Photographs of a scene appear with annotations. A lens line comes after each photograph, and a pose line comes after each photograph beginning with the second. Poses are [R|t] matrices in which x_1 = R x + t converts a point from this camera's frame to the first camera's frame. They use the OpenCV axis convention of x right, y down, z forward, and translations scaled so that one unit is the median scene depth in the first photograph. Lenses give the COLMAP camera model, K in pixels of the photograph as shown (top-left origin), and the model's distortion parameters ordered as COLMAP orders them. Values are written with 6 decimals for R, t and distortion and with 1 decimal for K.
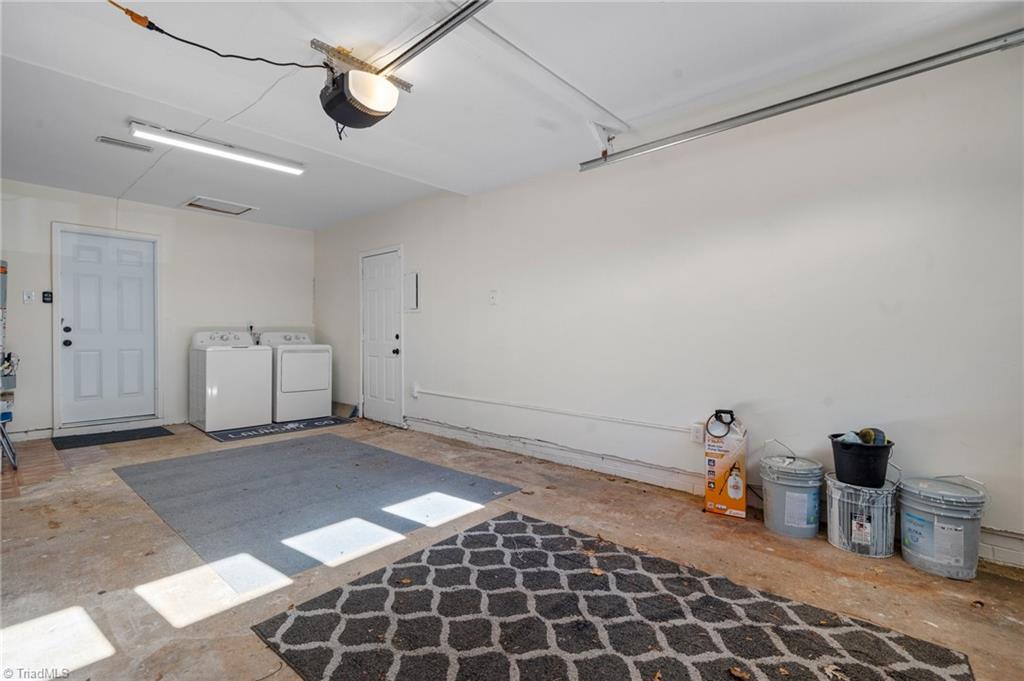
lens RADIAL K [[459.7, 0, 510.3], [0, 459.7, 340.3], [0, 0, 1]] dist [-0.009456, 0.000298]
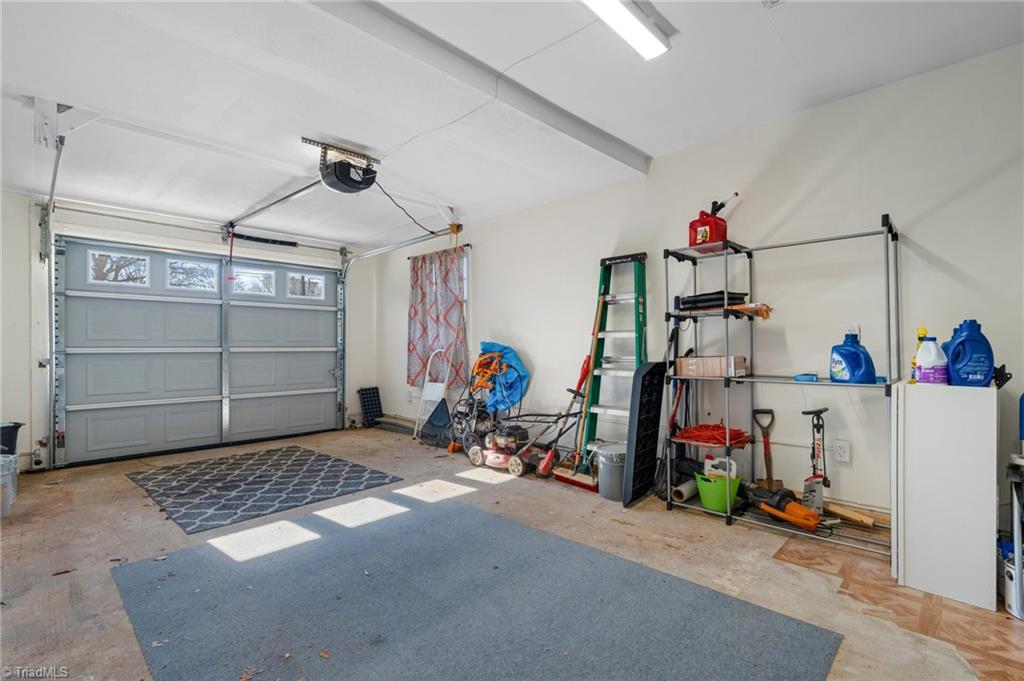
lens RADIAL K [[459.7, 0, 513.6], [0, 459.7, 341.8], [0, 0, 1]] dist [-0.009456, 0.000298]
pose [[-0.999119, -0.000020, 0.041970, -0.624529], [0.000081, 0.999997, 0.002406, -0.027092], [-0.041970, 0.002408, -0.999116, 1.679645]]
